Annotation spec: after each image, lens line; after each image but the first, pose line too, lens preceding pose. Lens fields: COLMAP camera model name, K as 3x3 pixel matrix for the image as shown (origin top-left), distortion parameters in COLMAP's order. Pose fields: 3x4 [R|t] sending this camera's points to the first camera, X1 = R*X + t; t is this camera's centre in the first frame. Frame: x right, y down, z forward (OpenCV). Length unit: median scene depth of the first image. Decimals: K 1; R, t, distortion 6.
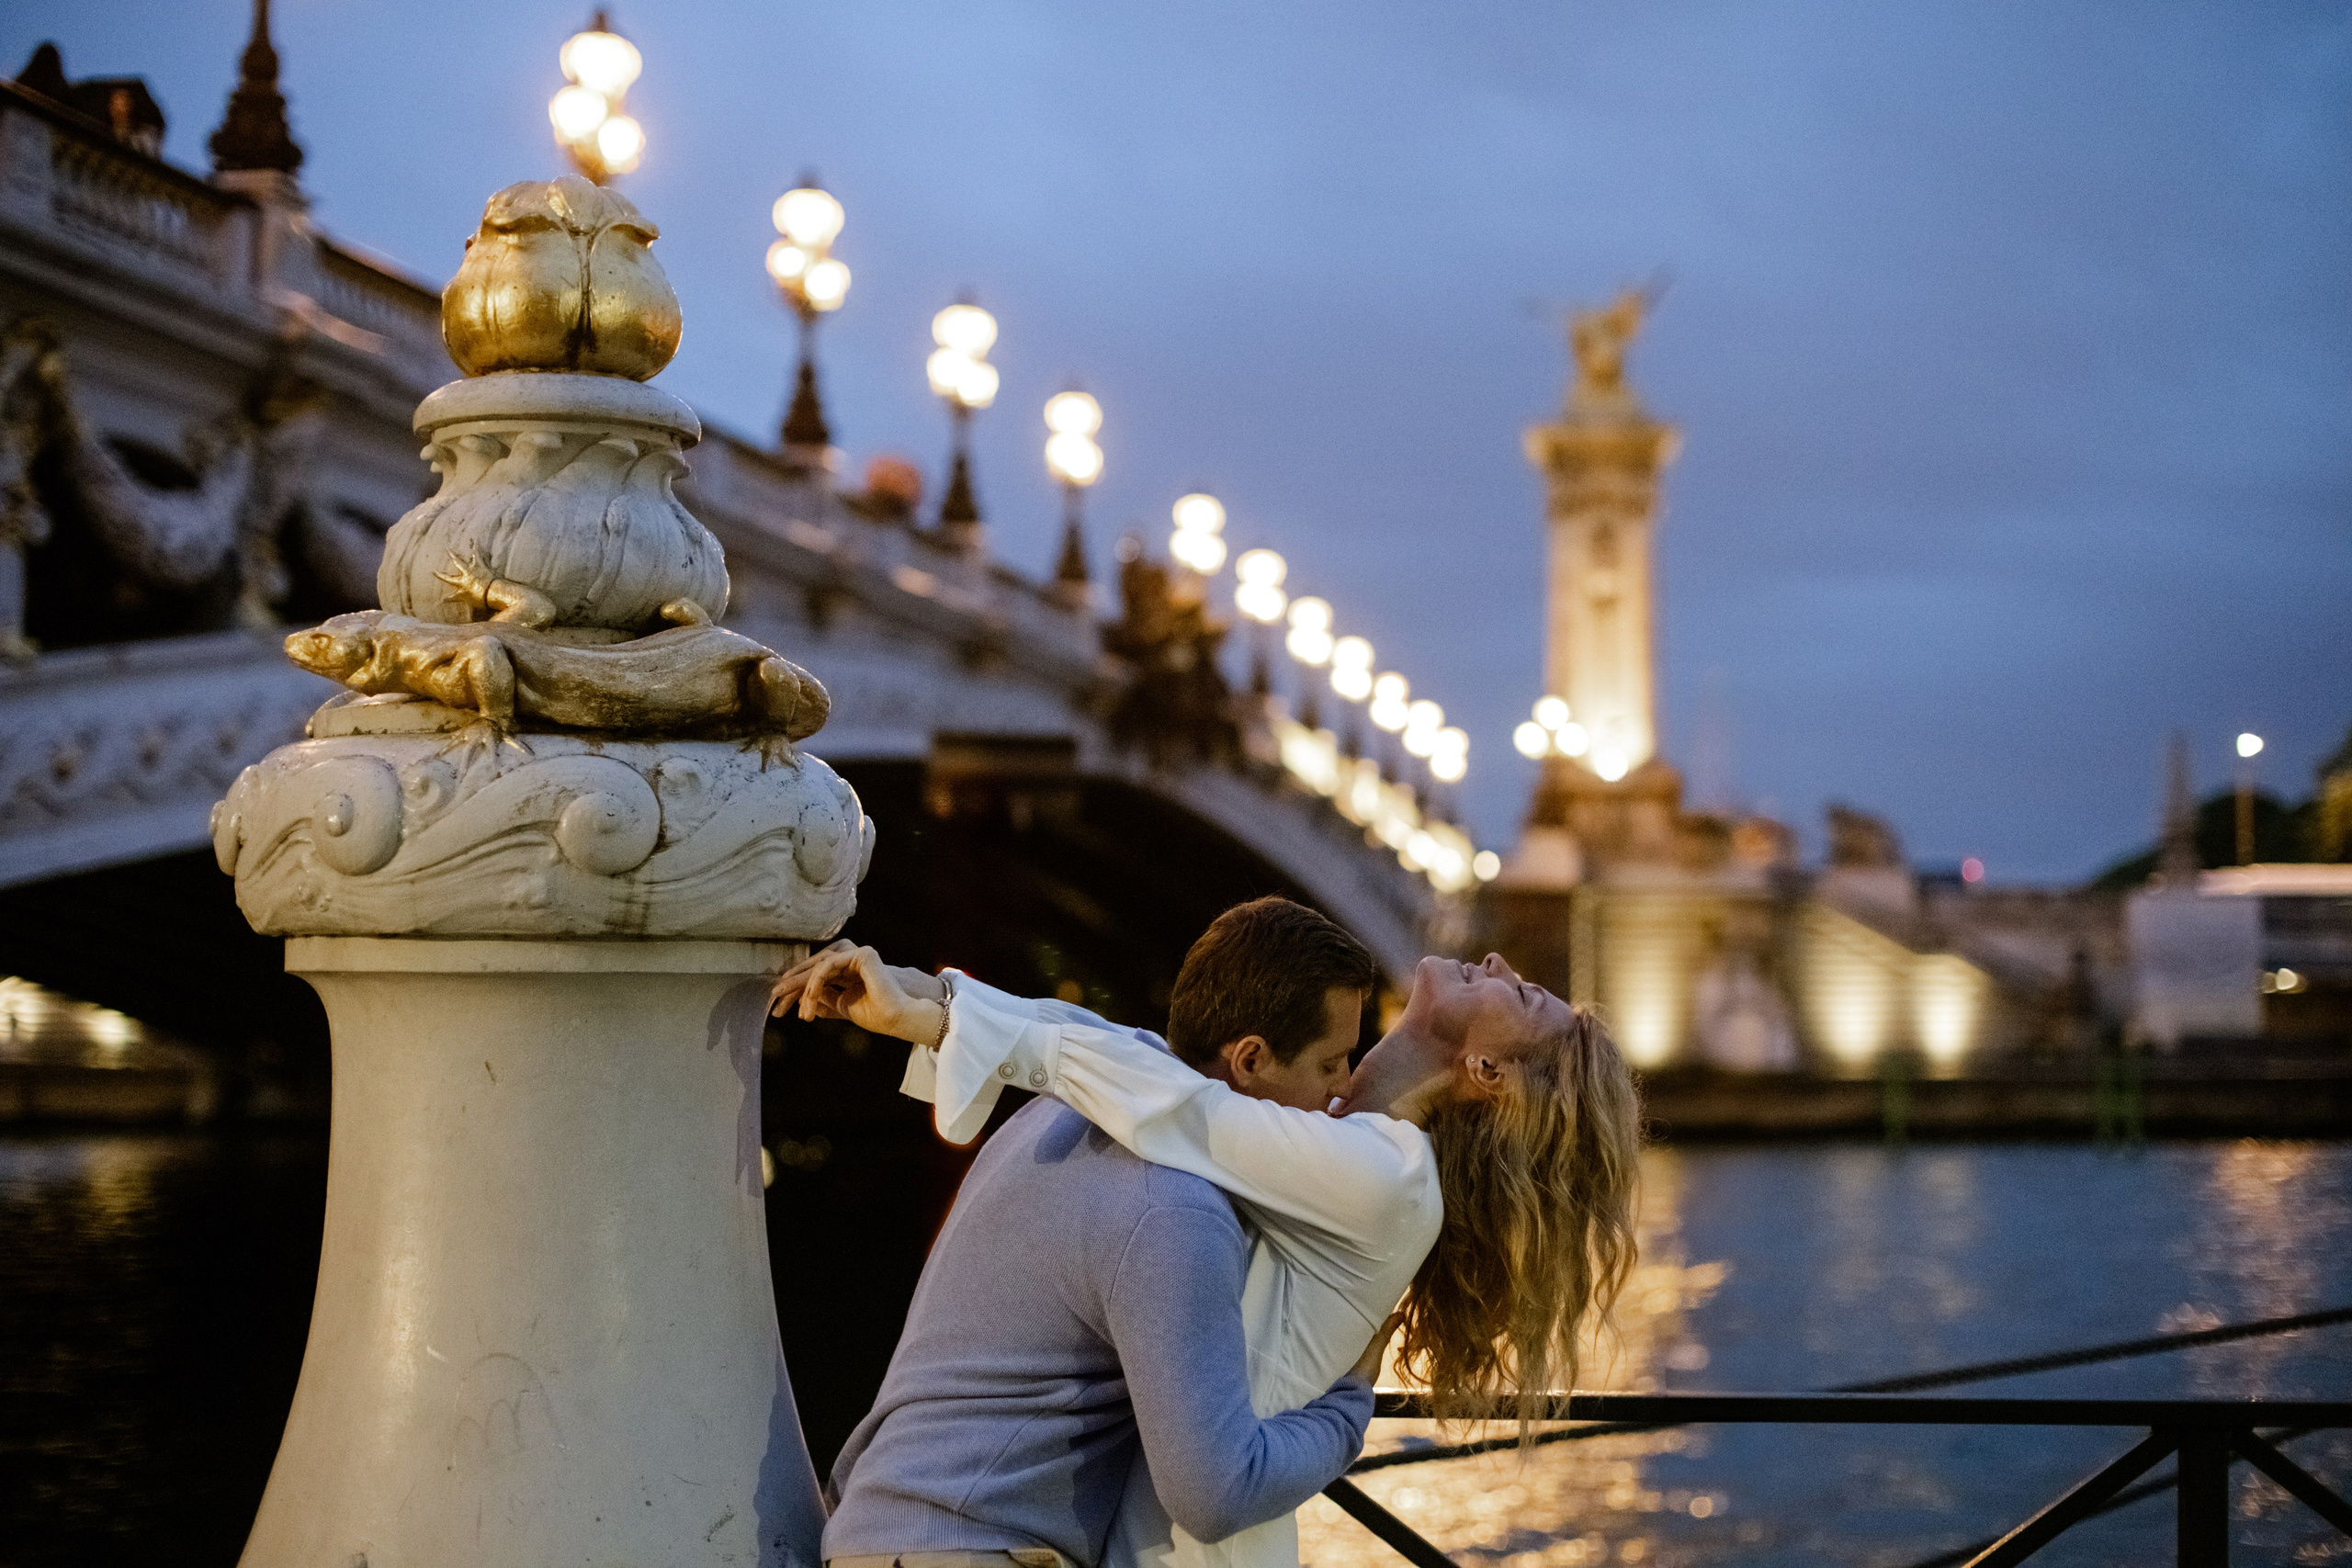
lens RADIAL K [[3408.5, 0, 1176.0], [0, 3408.5, 784.0], [0, 0, 1]] dist [-0.186733, 0.448031]
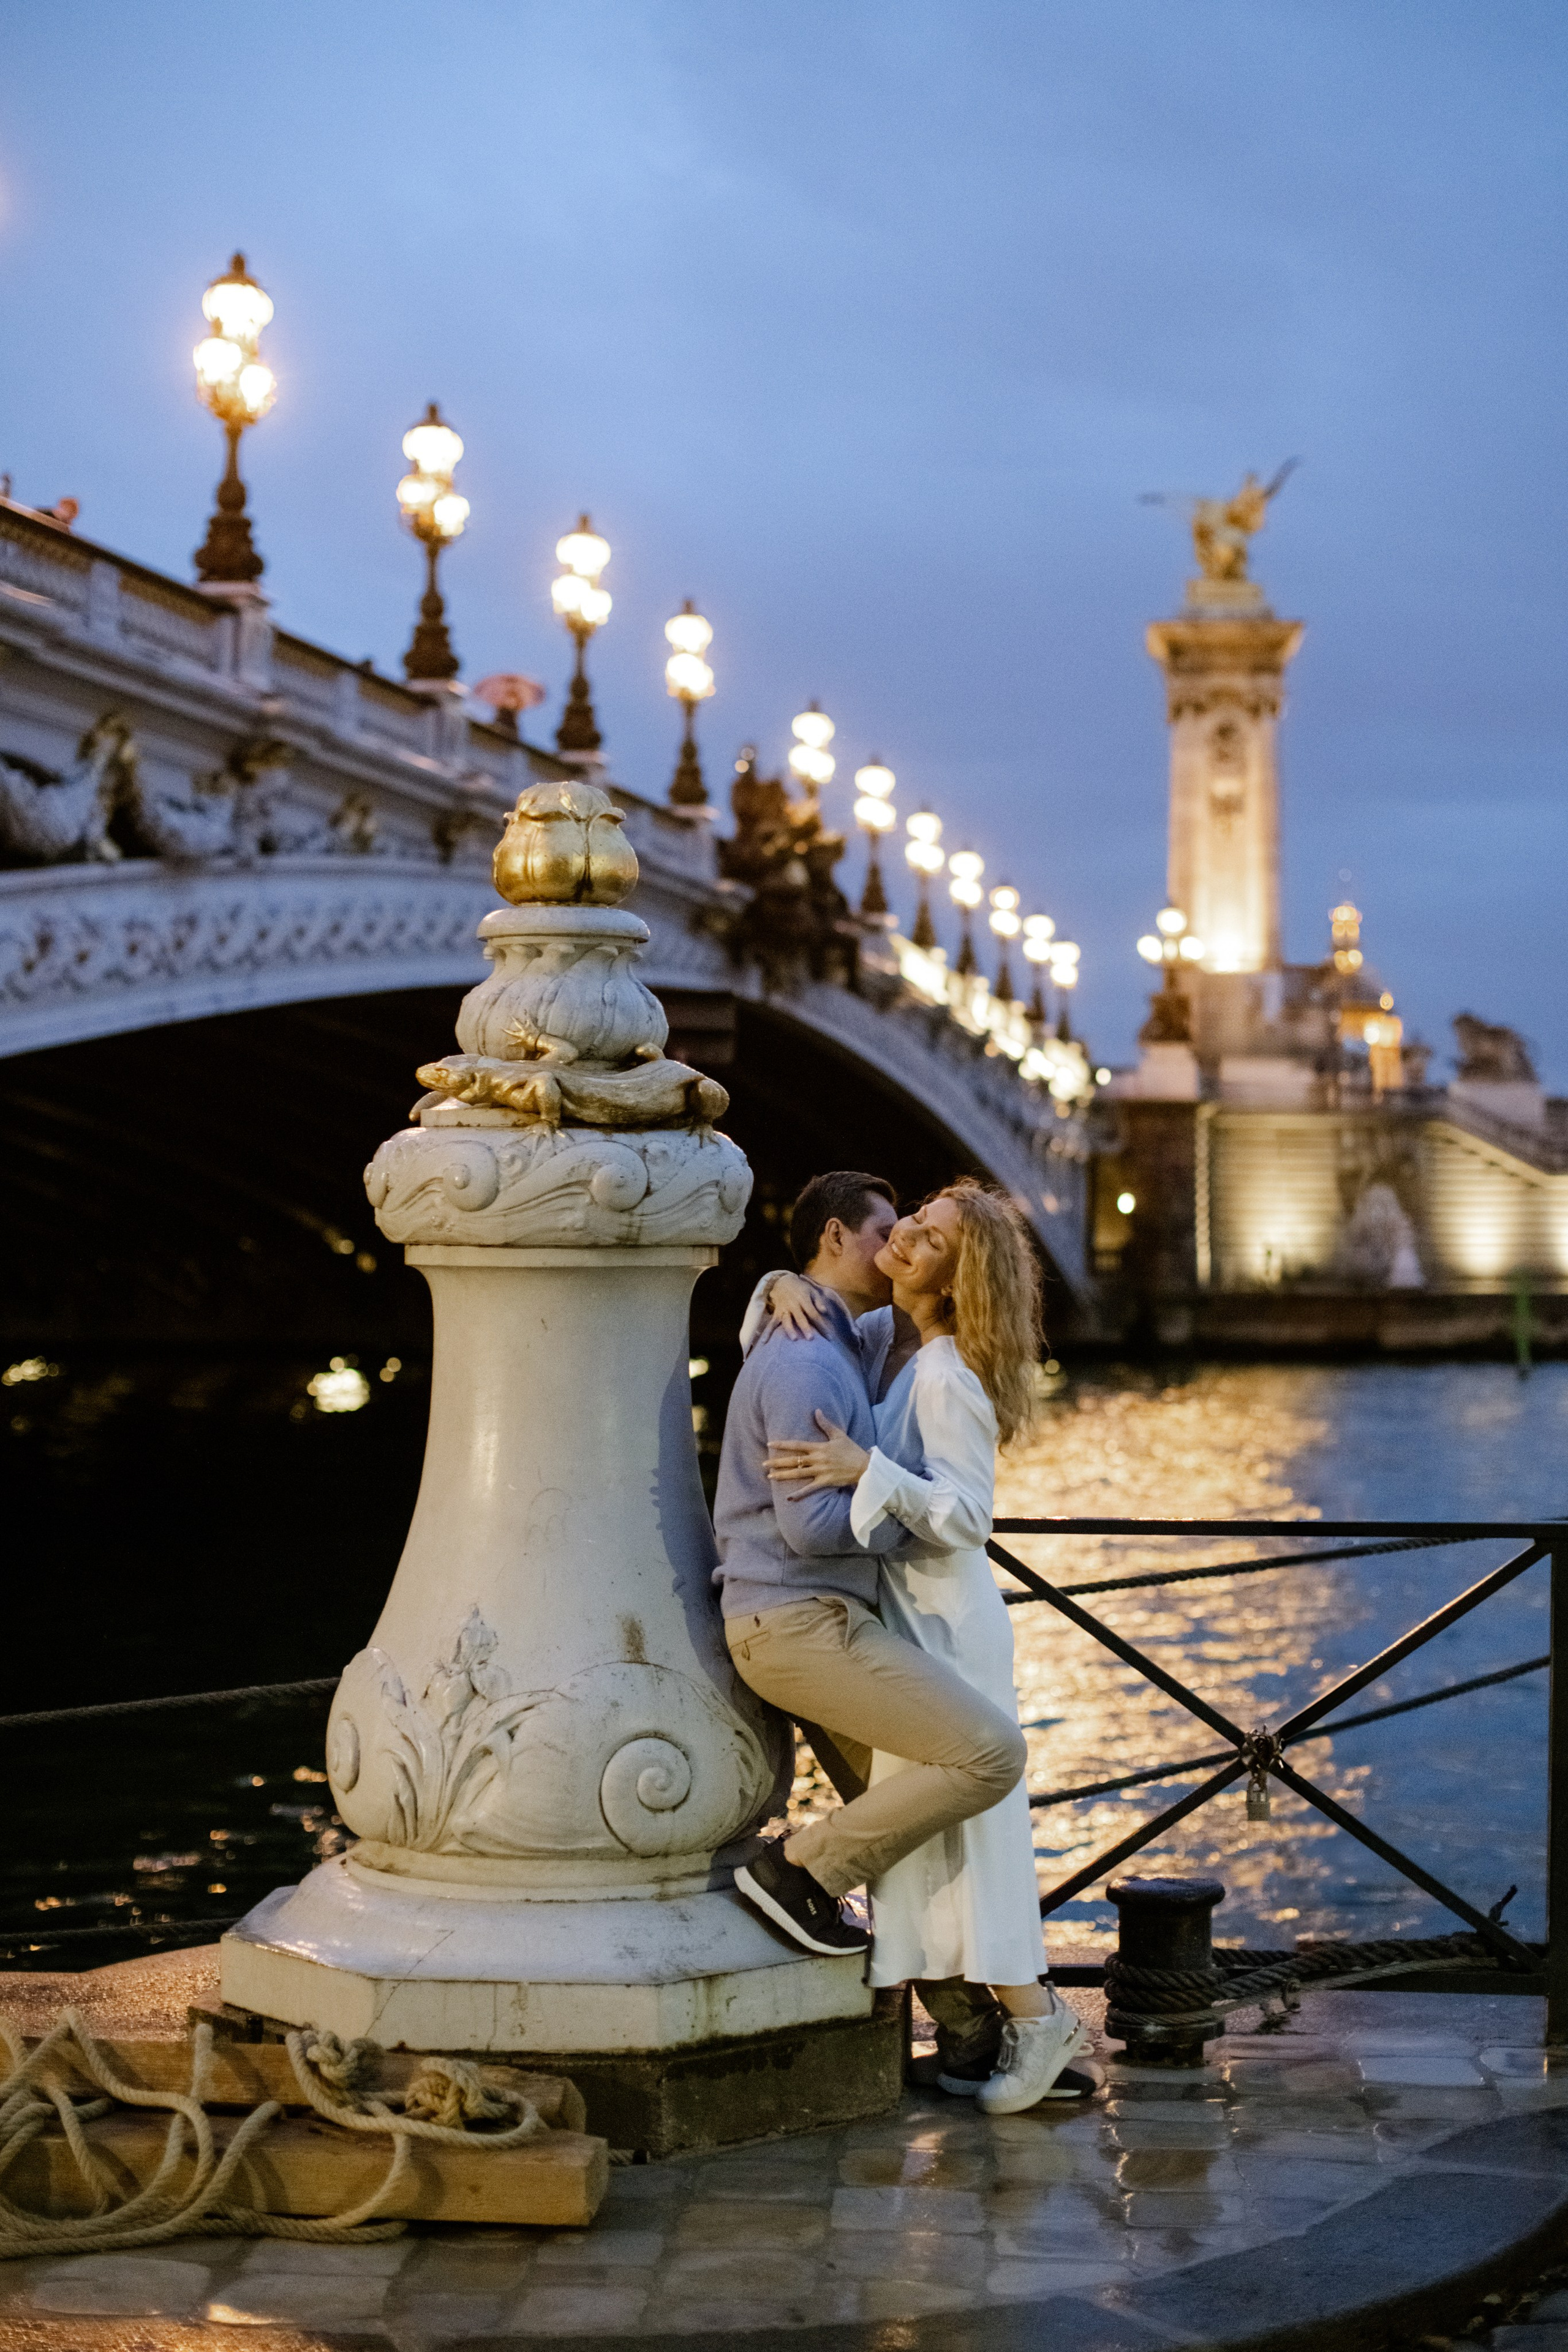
lens RADIAL K [[3686.2, 0, 784.0], [0, 3686.2, 1176.0], [0, 0, 1]] dist [-0.145710, 0.327270]
pose [[0.999986, -0.001638, 0.005061, -0.086149], [0.001361, 0.998522, 0.054341, -0.086658], [-0.005142, -0.054333, 0.998510, -0.817303]]
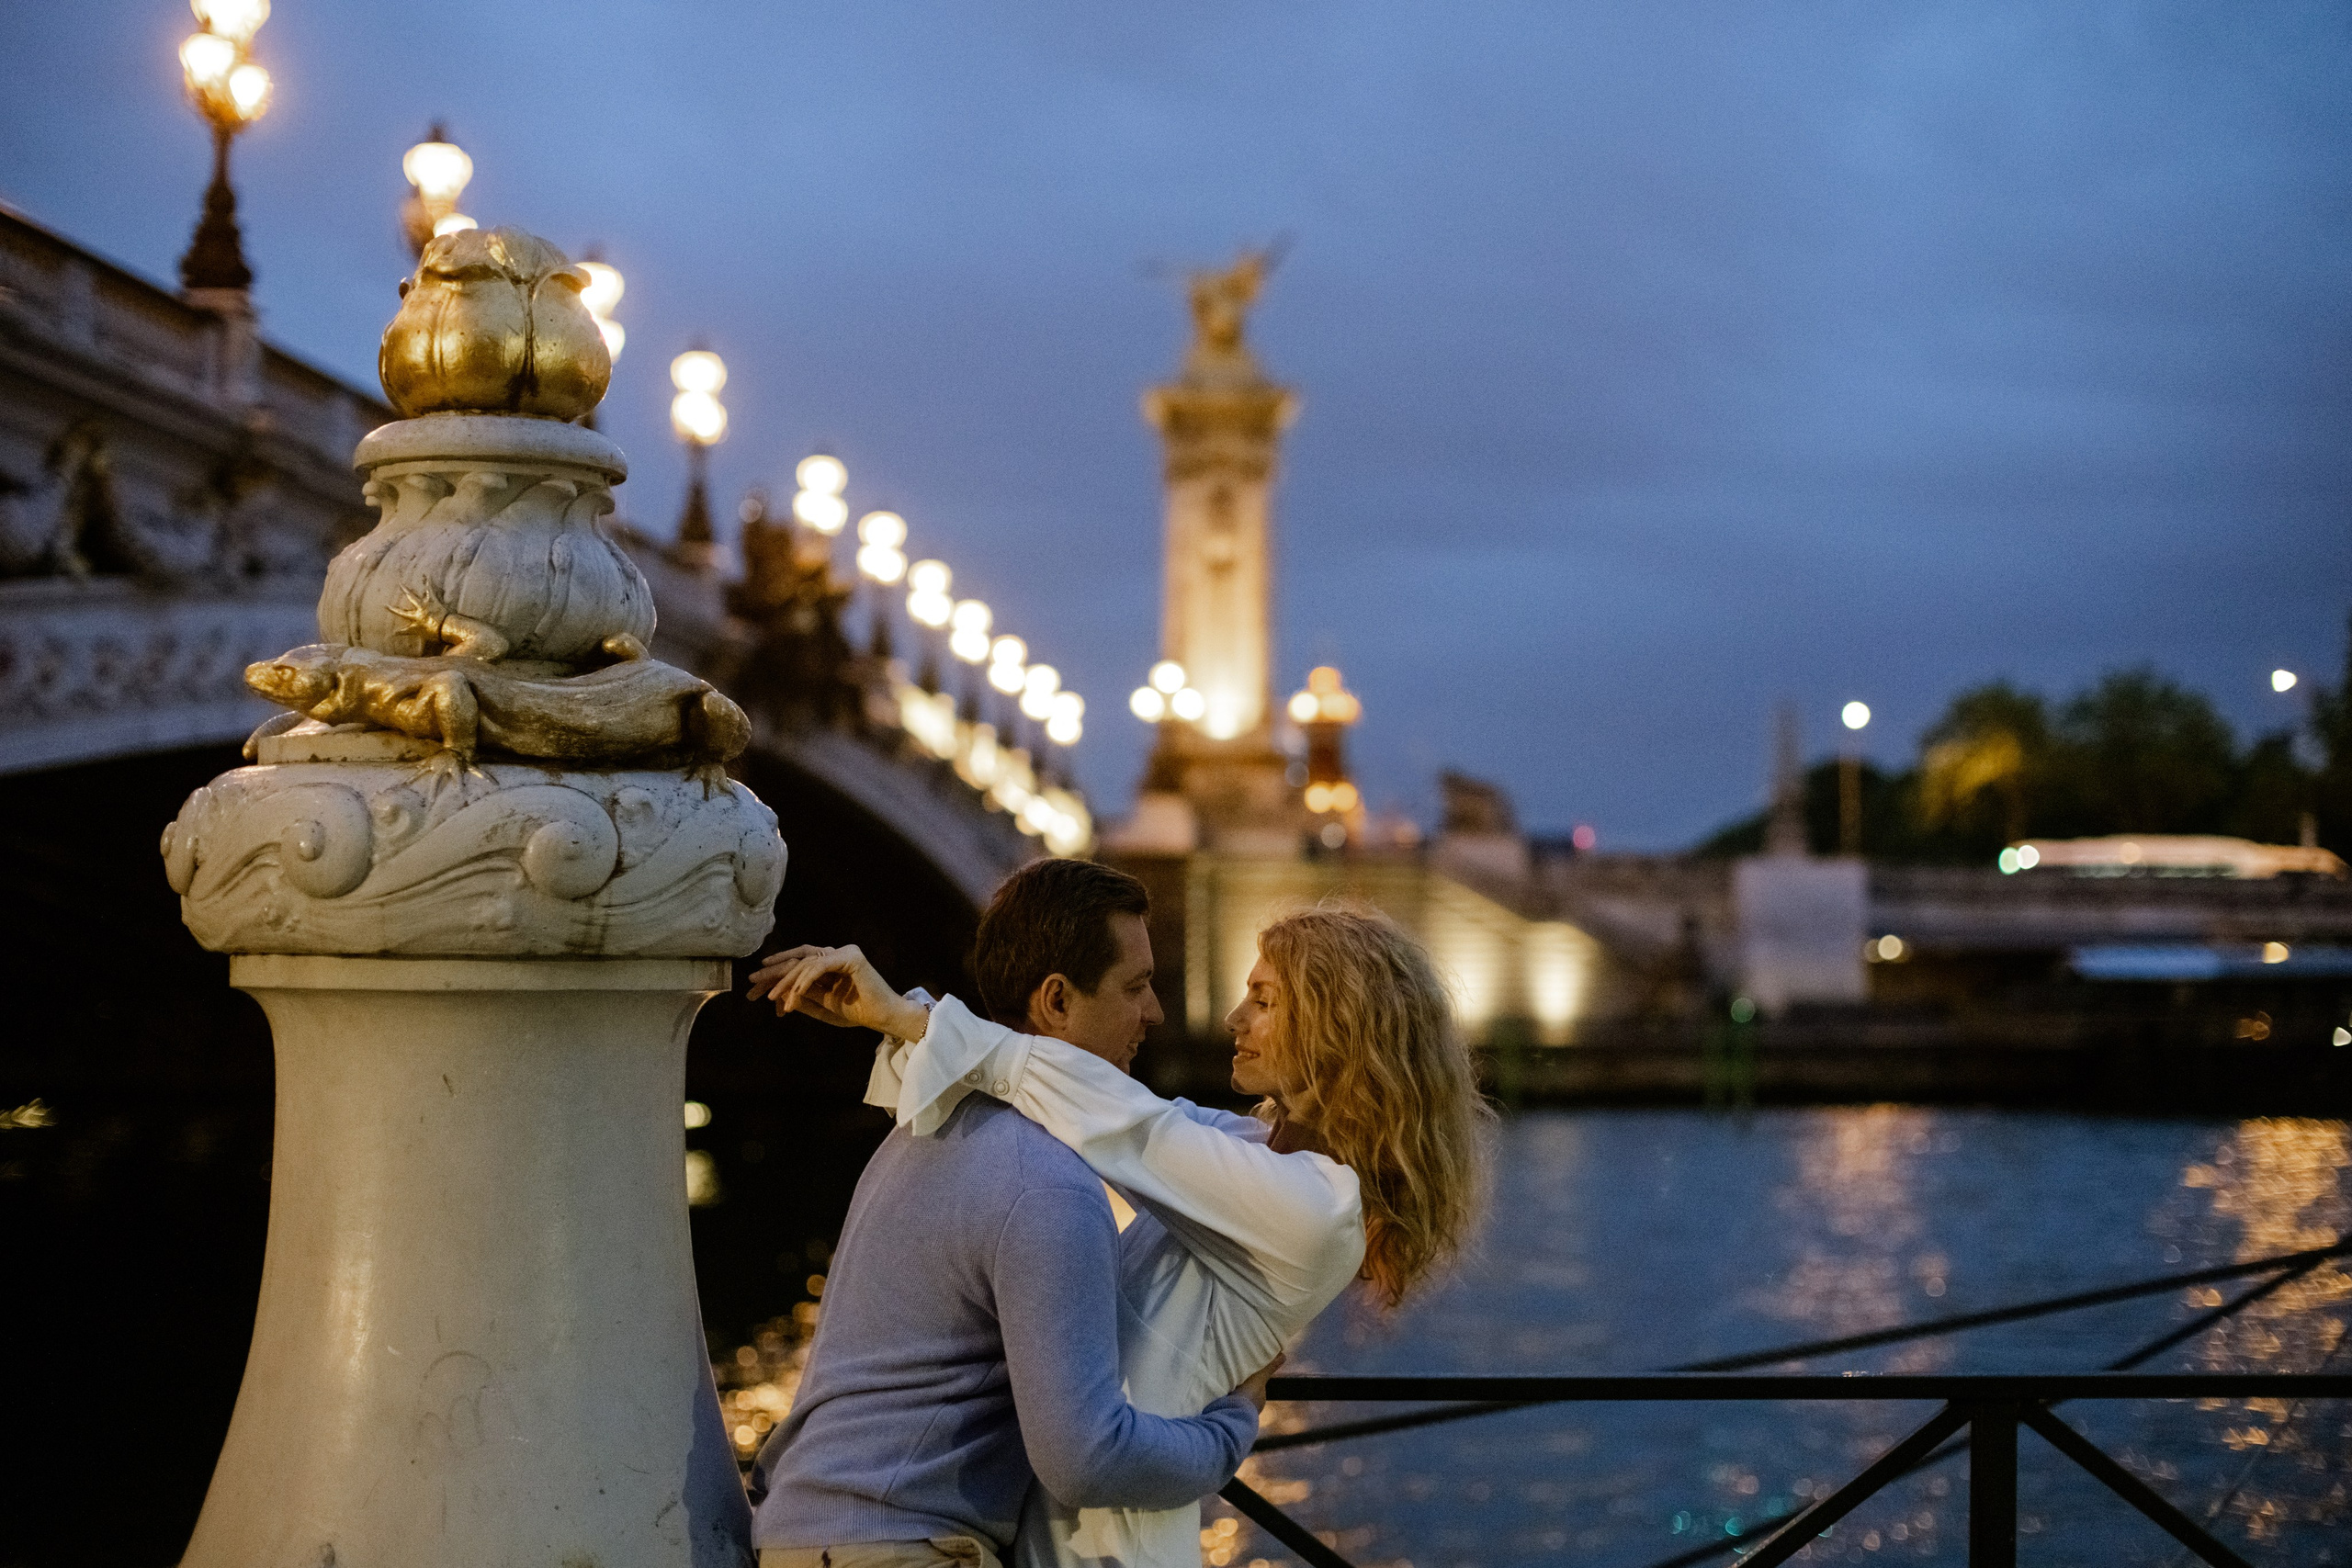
lens RADIAL K [[3459.3, 0, 1176.0], [0, 3459.3, 784.0], [0, 0, 1]] dist [-0.178310, 0.412656]
pose [[0.993013, 0.006783, 0.117806, -0.099088], [-0.008198, 0.999900, 0.011527, -0.021315], [-0.117716, -0.012412, 0.992970, -0.080908]]
